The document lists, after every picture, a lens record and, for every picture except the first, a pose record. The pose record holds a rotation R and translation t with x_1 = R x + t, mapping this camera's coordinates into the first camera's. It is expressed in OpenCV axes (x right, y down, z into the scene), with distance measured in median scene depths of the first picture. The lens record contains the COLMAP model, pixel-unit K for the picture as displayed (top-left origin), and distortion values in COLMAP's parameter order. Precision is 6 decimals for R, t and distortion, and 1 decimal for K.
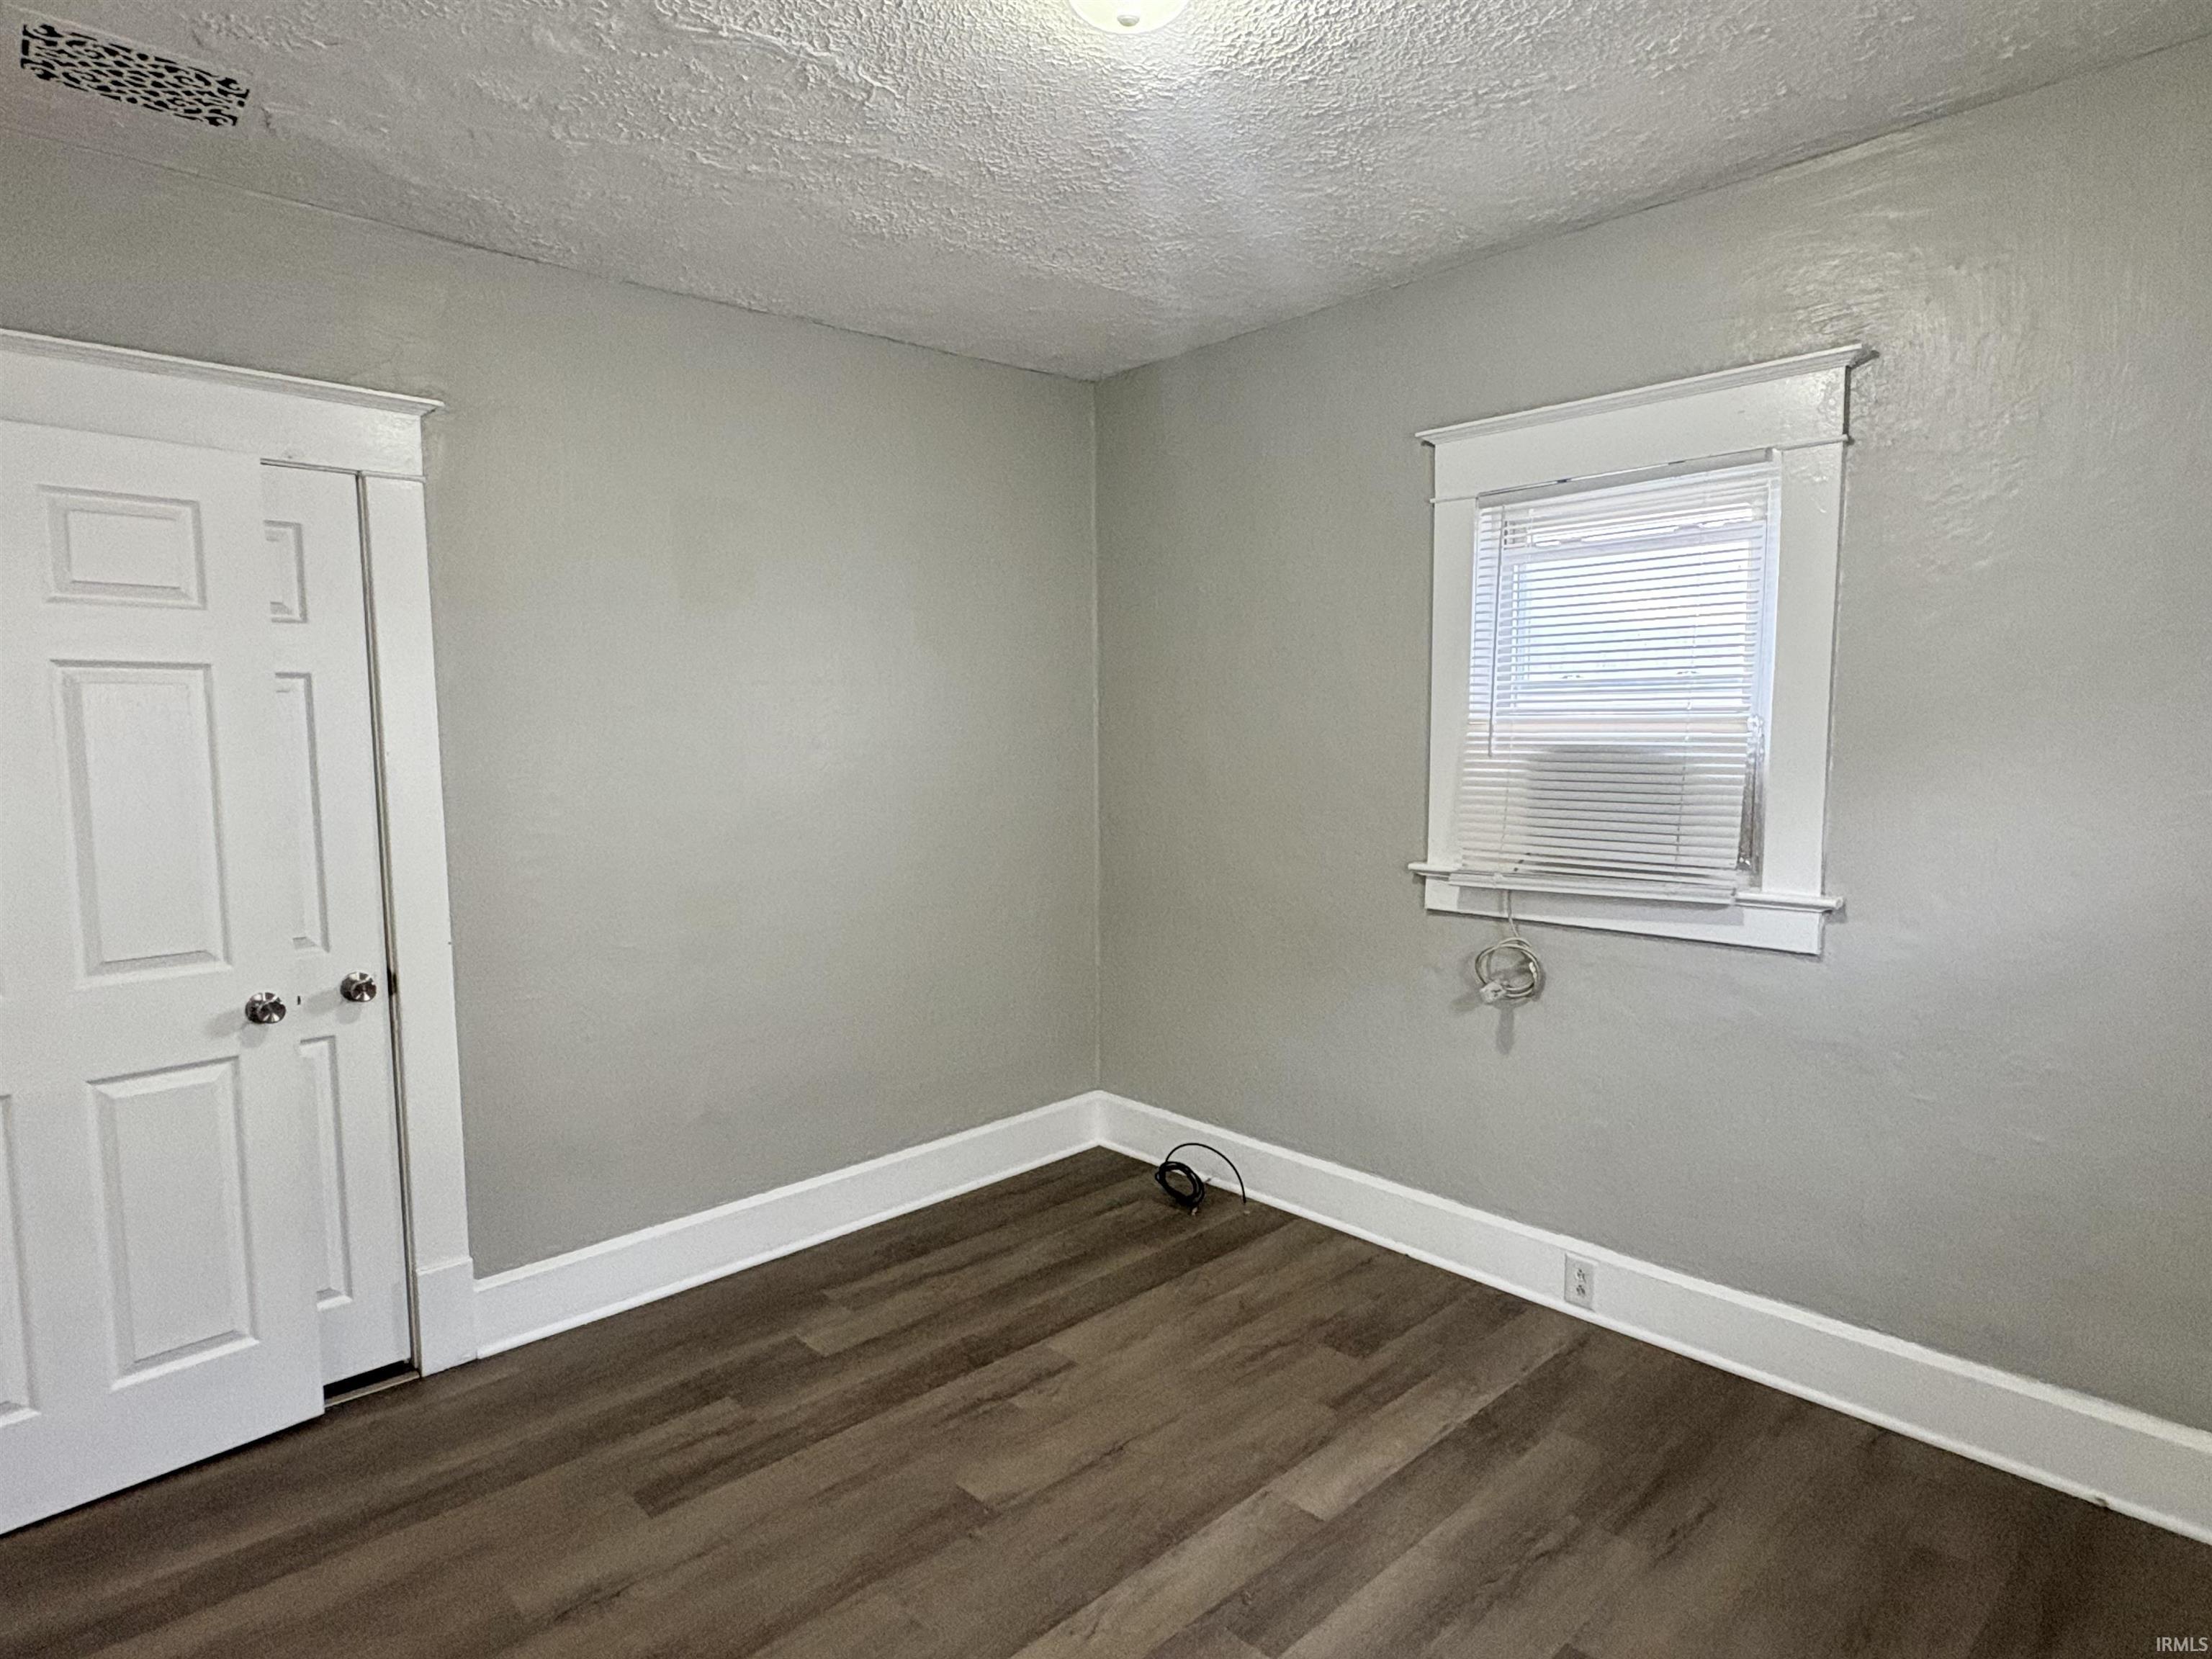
lens RADIAL K [[1237.6, 0, 1096.2], [0, 1237.6, 829.6], [0, 0, 1]] dist [0.000071, 0.003723]
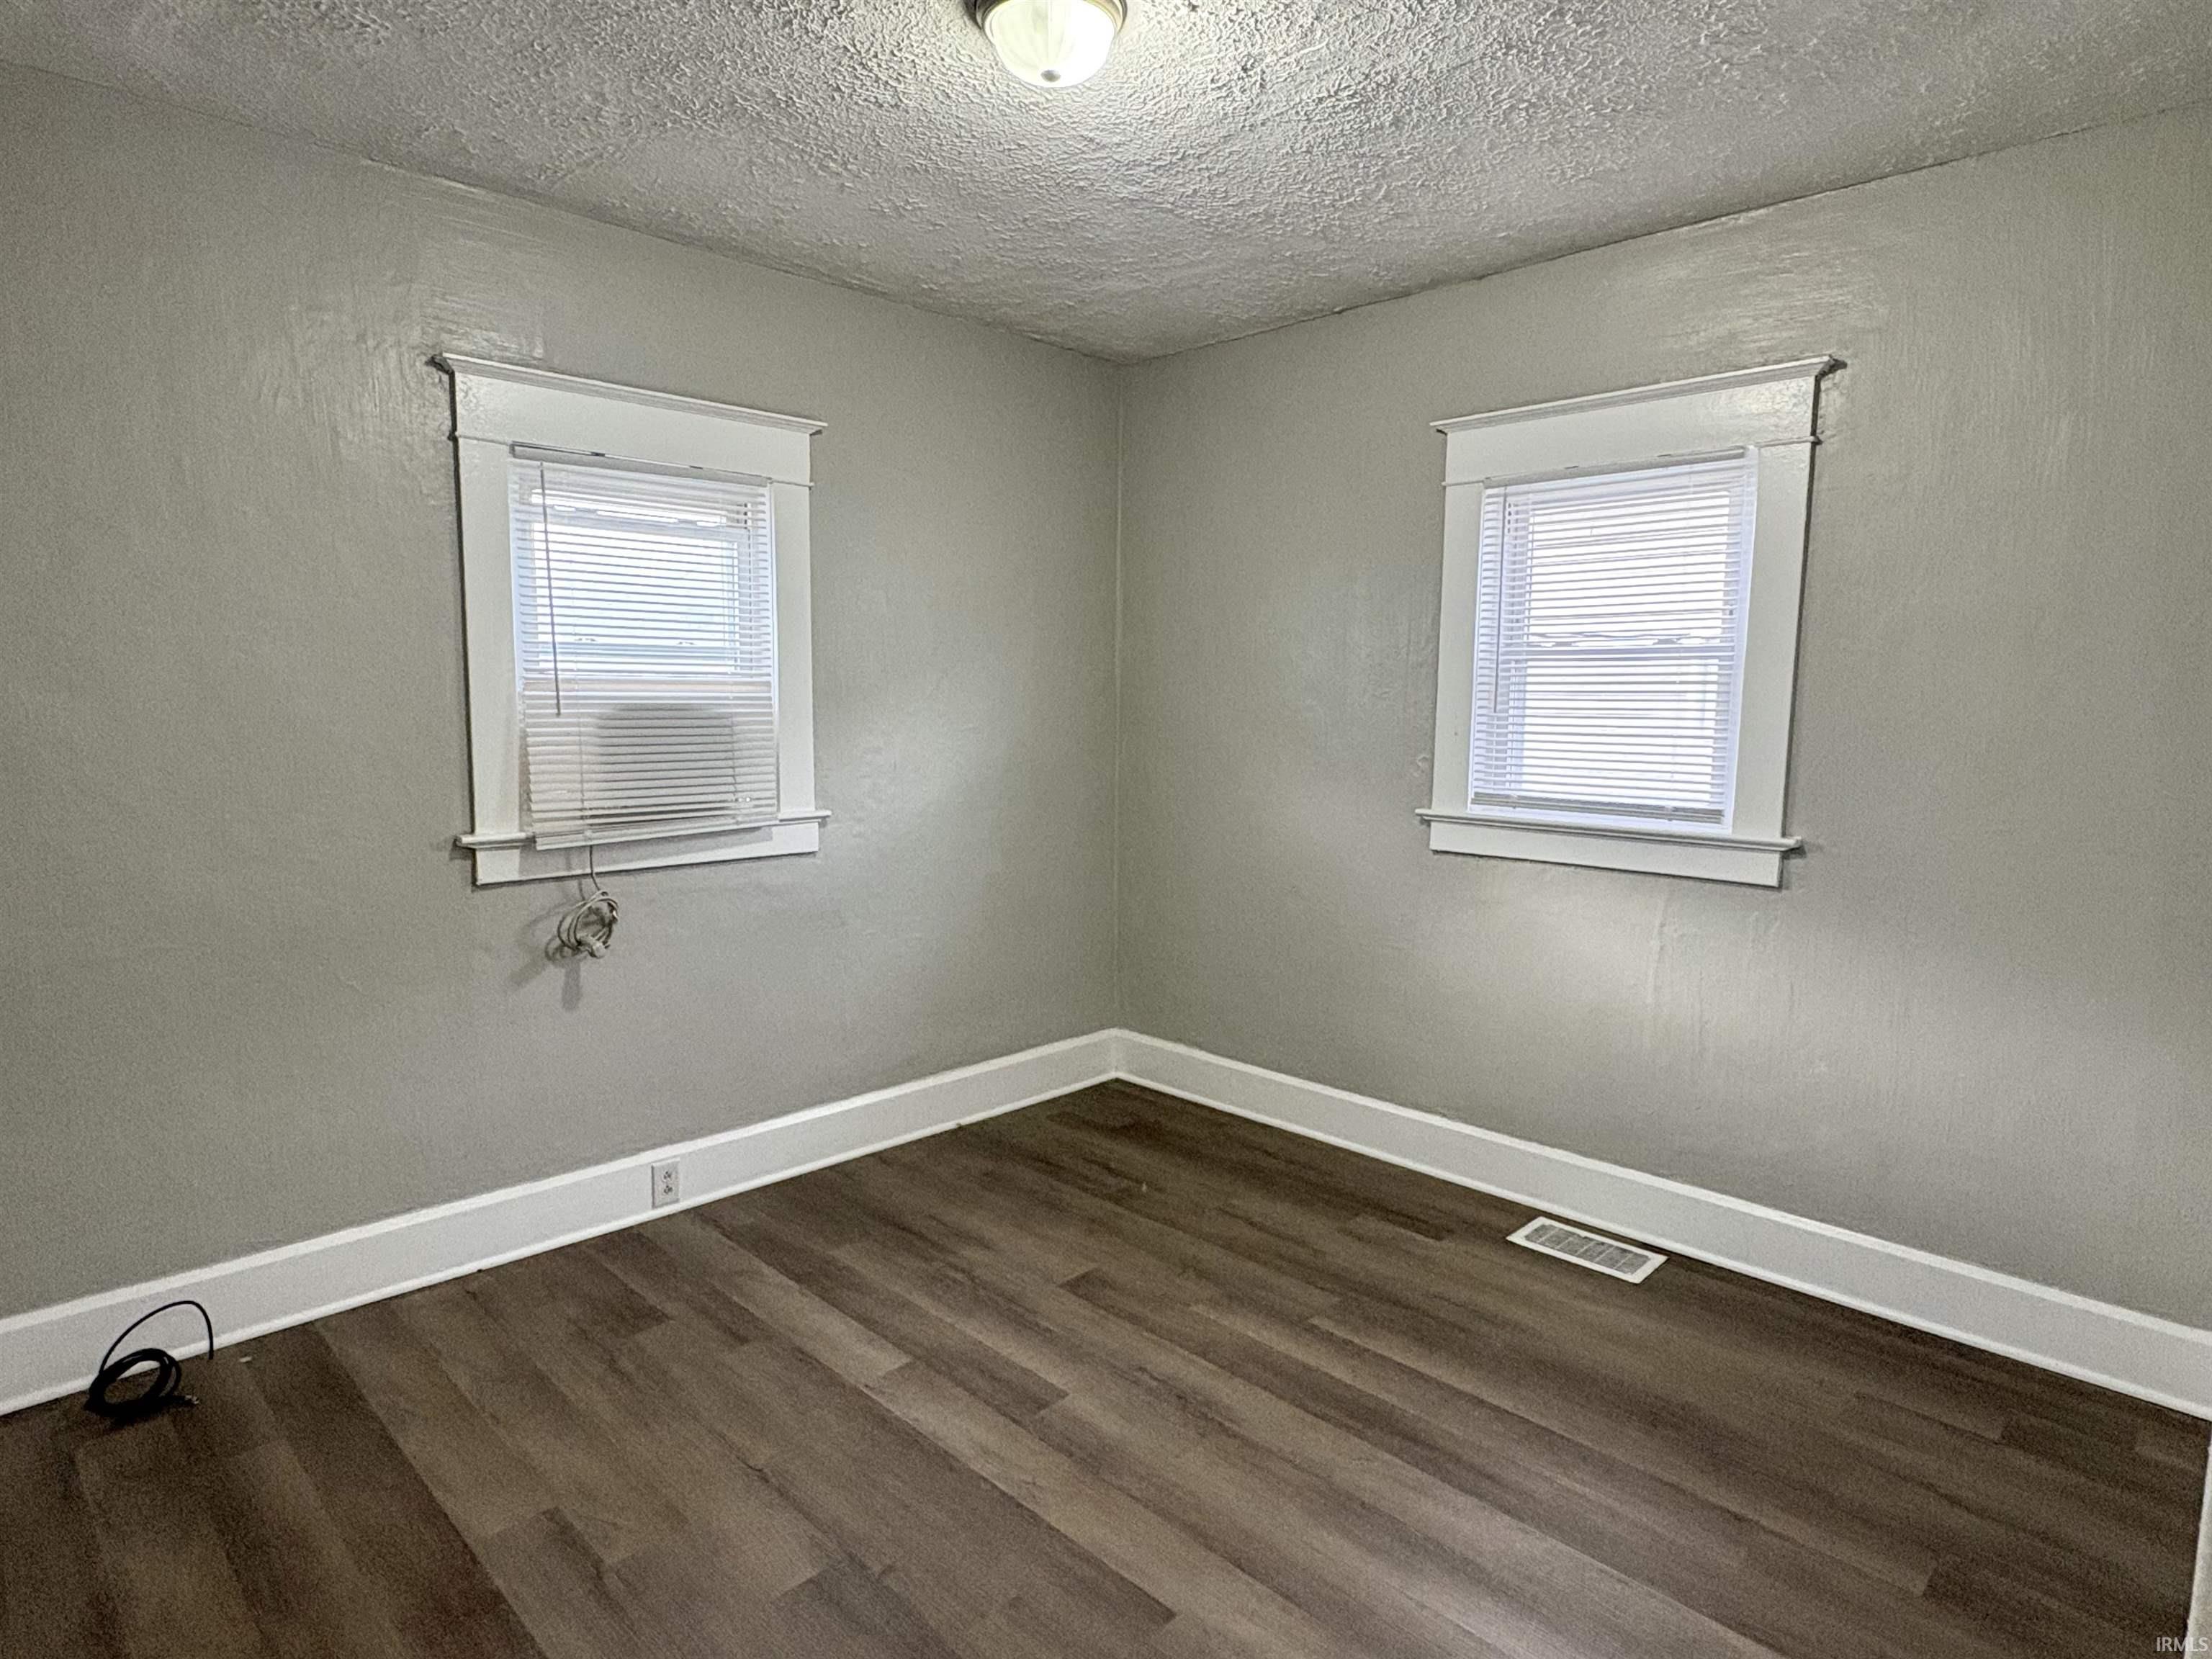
lens RADIAL K [[1237.6, 0, 1095.3], [0, 1237.6, 832.5], [0, 0, 1]] dist [0.000071, 0.003723]
pose [[-0.028947, -0.101115, 0.994454, -0.734964], [0.080470, 0.991406, 0.103147, -0.036026], [-0.996337, 0.083009, -0.020561, 0.634510]]
